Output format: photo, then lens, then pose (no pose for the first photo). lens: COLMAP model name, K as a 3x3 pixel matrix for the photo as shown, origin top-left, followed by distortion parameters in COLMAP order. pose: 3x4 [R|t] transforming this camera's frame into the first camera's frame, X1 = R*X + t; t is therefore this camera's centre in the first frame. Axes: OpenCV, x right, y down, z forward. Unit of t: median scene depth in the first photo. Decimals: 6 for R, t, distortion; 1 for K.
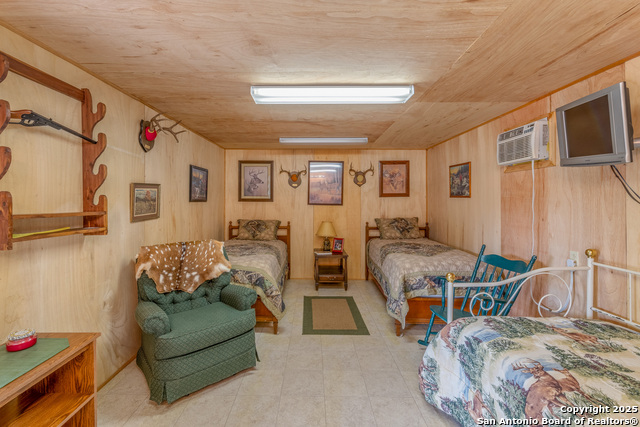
lens RADIAL K [[277.3, 0, 312.0], [0, 277.3, 202.0], [0, 0, 1]] dist [-0.001572, -0.000068]
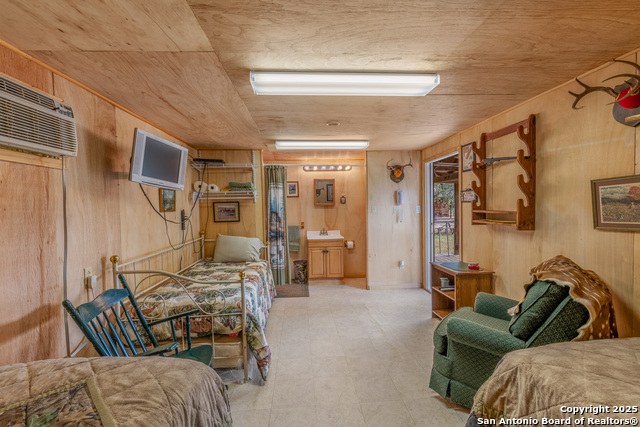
lens RADIAL K [[277.3, 0, 319.7], [0, 277.3, 214.7], [0, 0, 1]] dist [-0.001572, -0.000068]
pose [[-0.996871, 0.023624, -0.075430, 0.200423], [0.020694, 0.999009, 0.039394, -0.017383], [0.076286, 0.037710, -0.996373, 1.721988]]
